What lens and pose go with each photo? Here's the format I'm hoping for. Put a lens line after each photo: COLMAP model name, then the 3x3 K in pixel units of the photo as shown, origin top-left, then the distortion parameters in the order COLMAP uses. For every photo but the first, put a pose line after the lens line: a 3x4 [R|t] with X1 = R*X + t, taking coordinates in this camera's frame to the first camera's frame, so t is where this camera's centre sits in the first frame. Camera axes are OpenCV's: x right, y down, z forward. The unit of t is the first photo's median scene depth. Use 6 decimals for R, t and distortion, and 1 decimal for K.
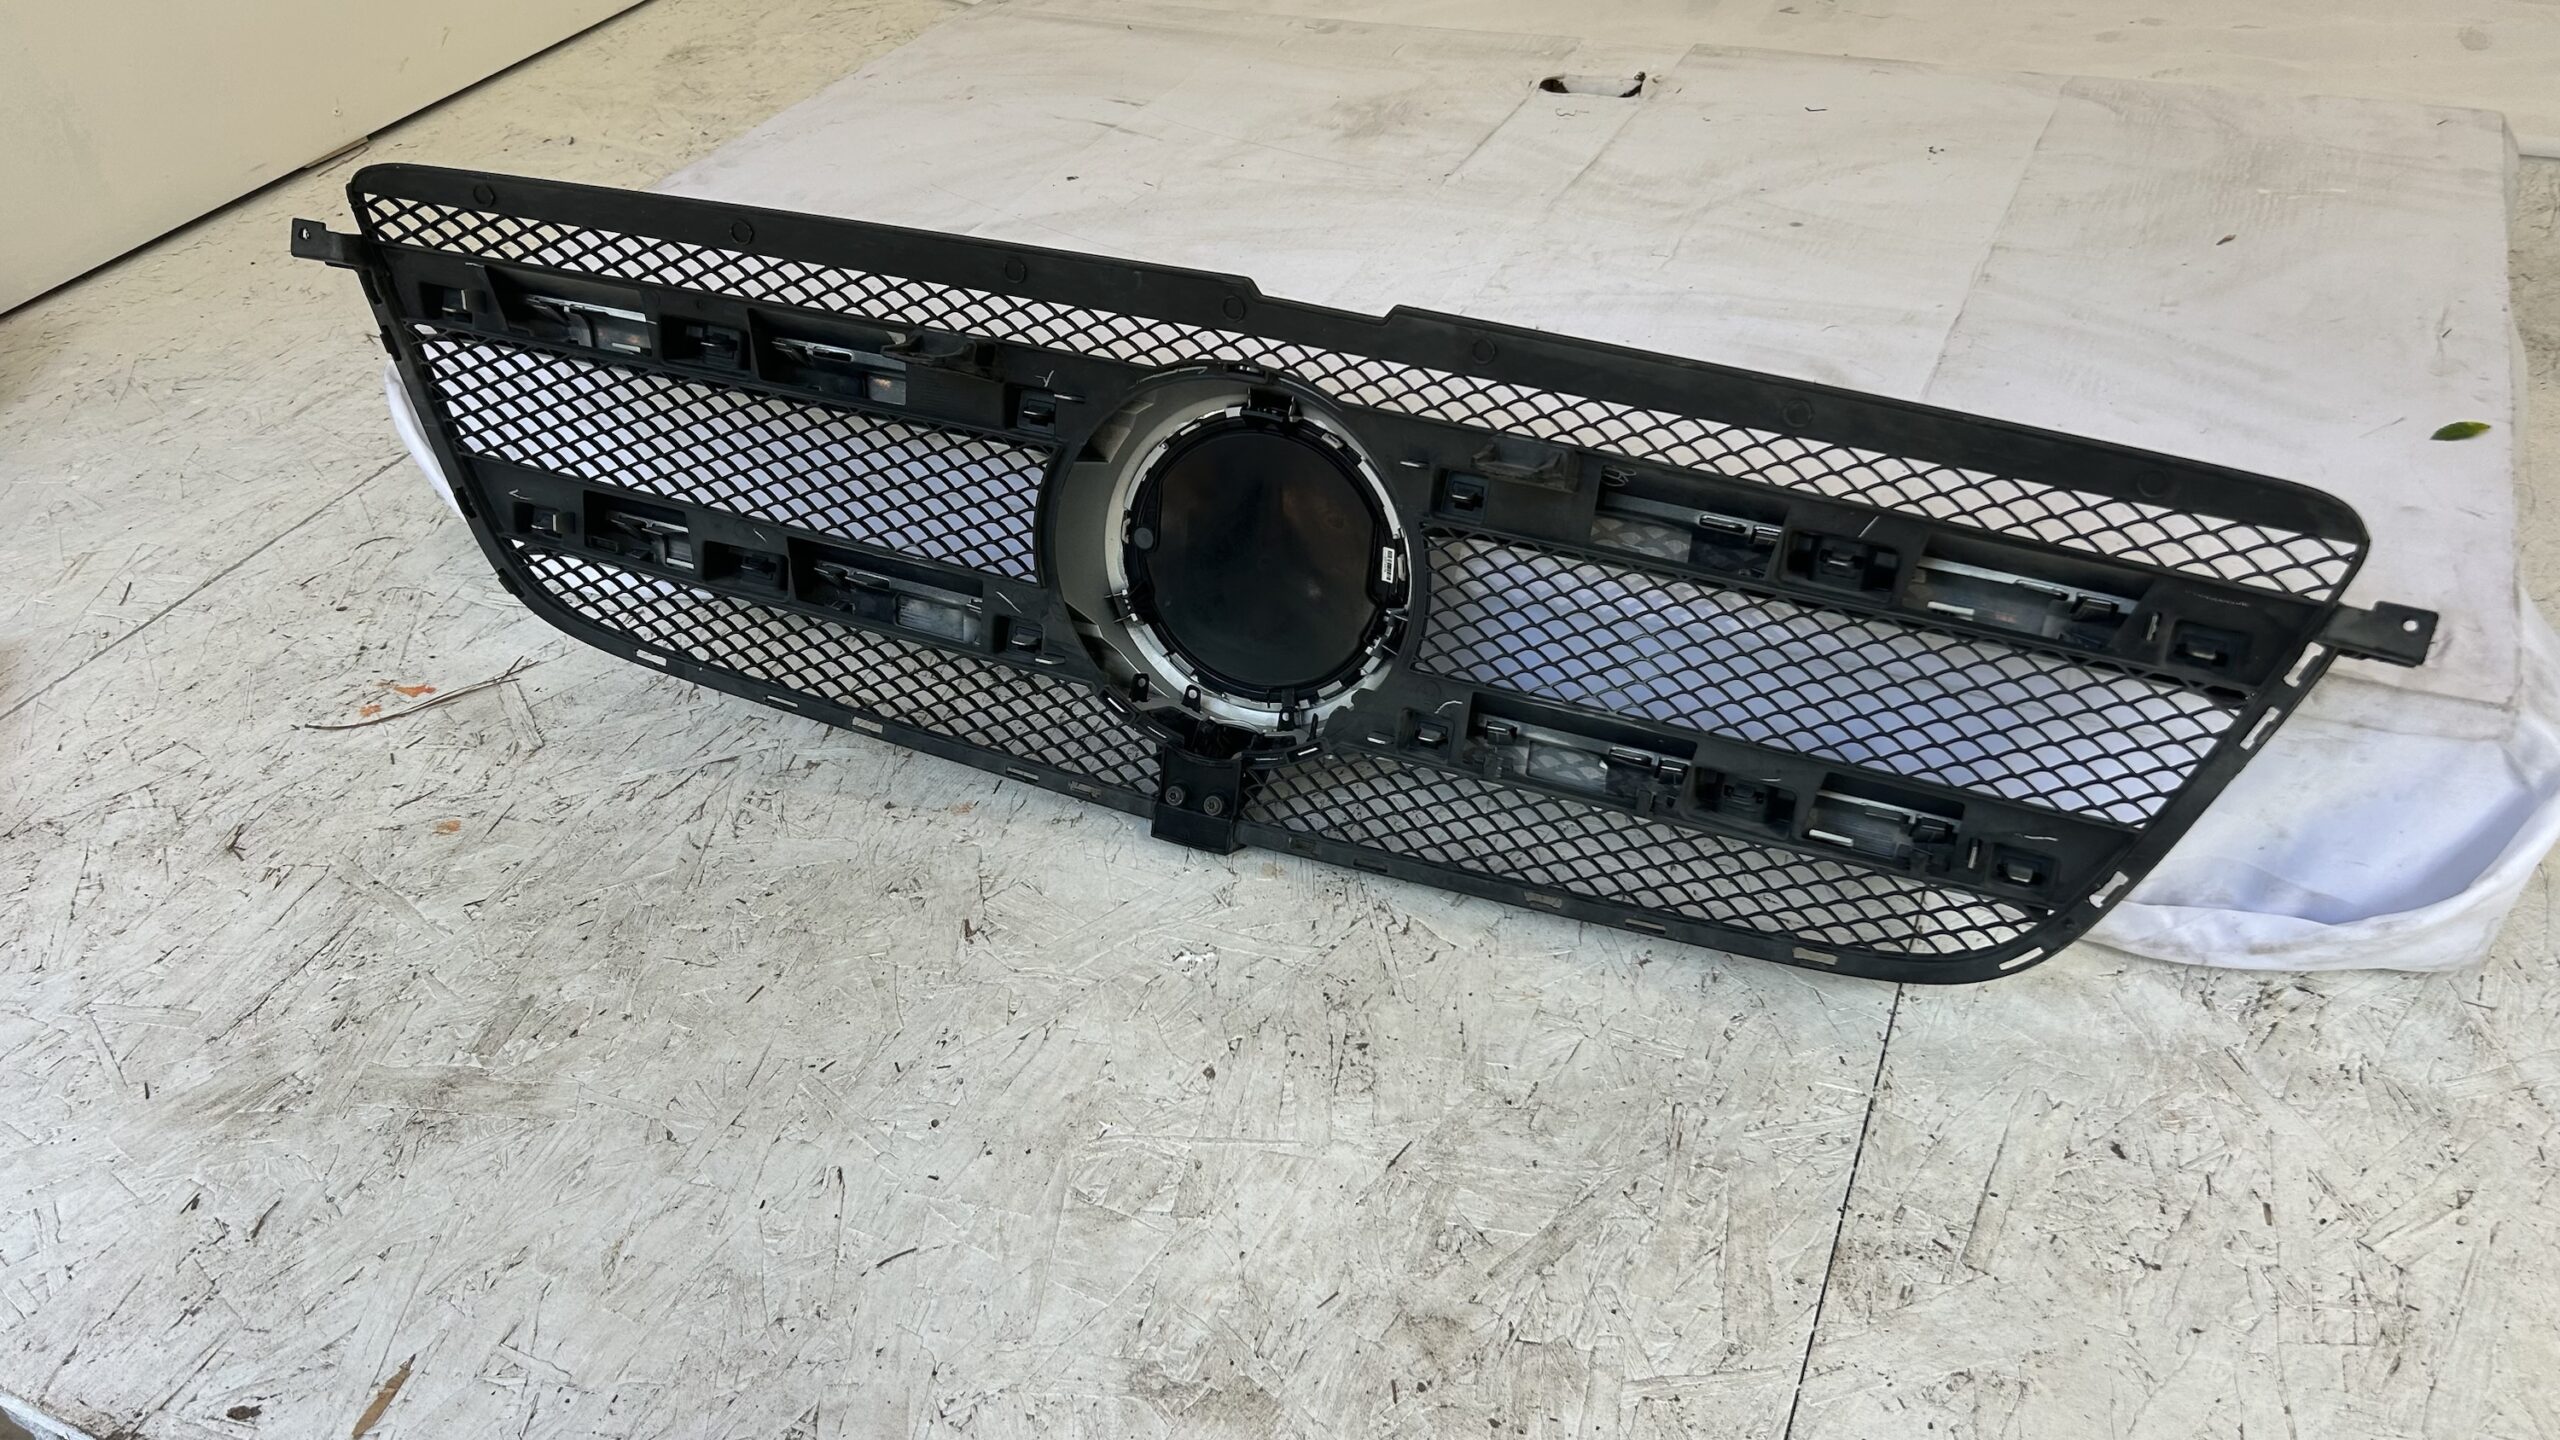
lens RADIAL K [[1886.4, 0, 1280.0], [0, 1886.4, 720.0], [0, 0, 1]] dist [0.002177, -0.005636]
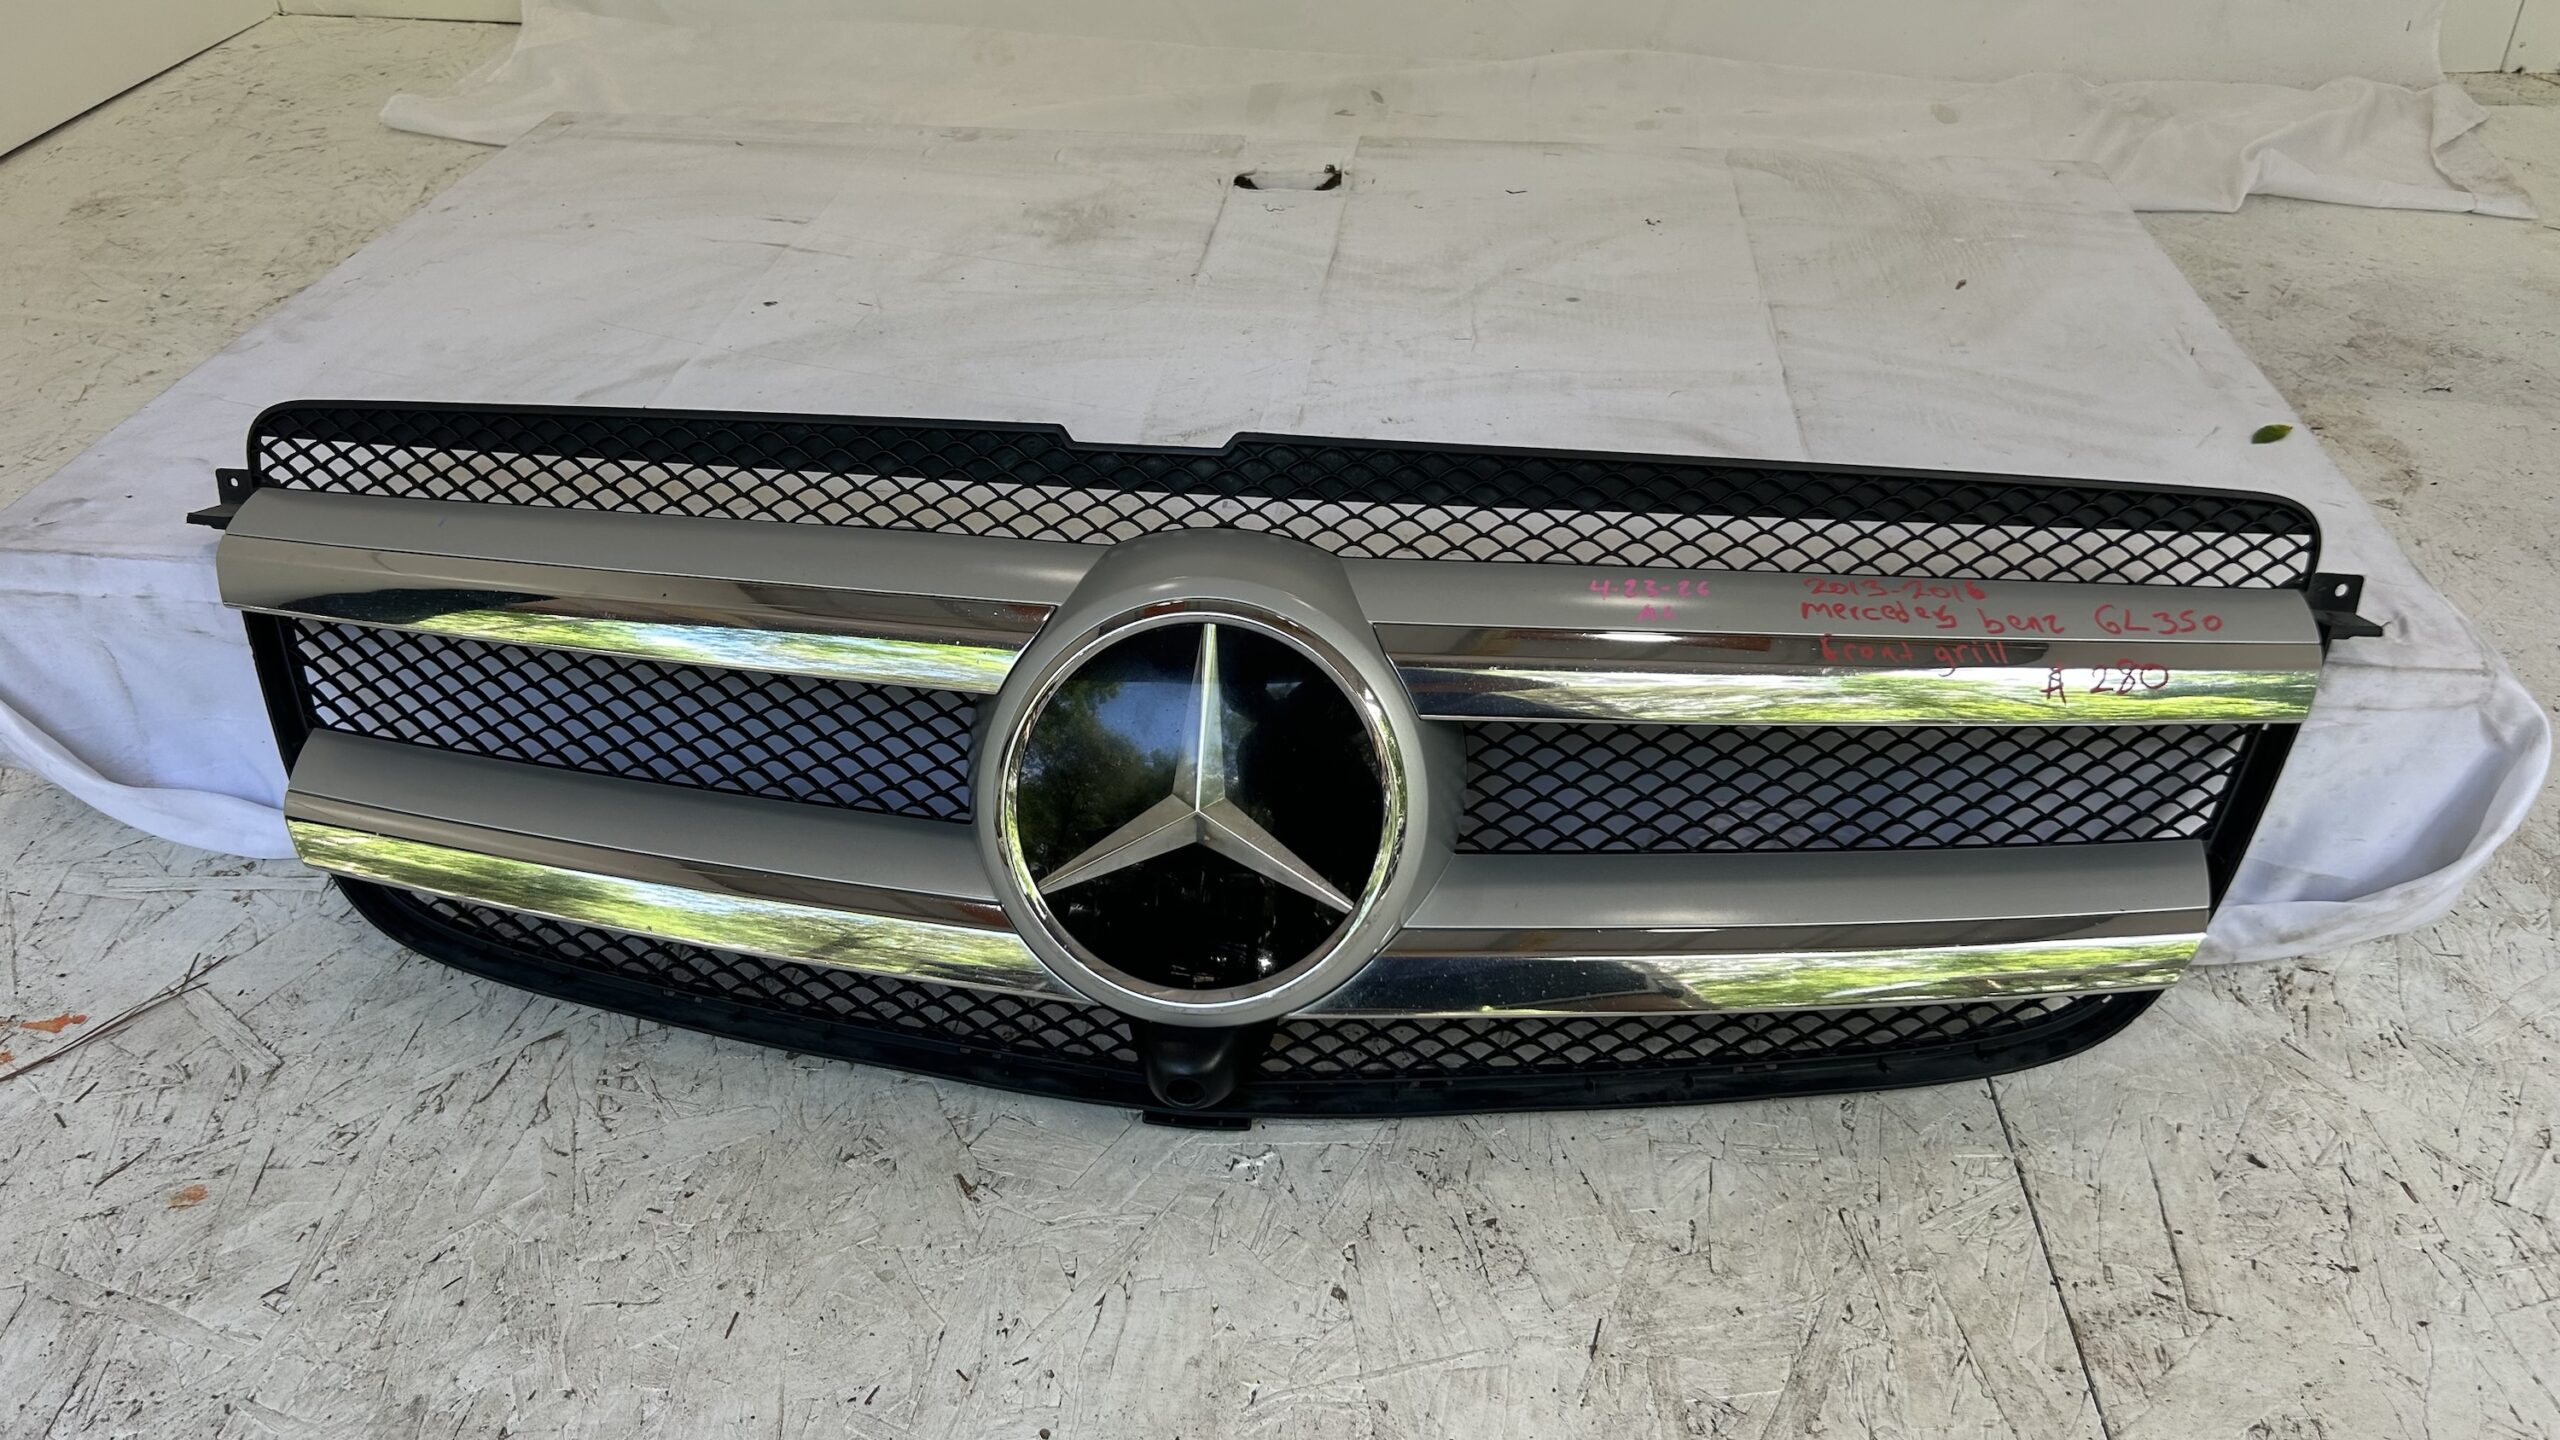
lens RADIAL K [[1910.6, 0, 1258.0], [0, 1910.6, 700.0], [0, 0, 1]] dist [-0.001293, -0.003298]
pose [[0.938461, -0.130125, 0.319935, -0.262899], [0.155098, 0.986436, -0.053743, -0.030508], [-0.308602, 0.100057, 0.945914, 0.141816]]
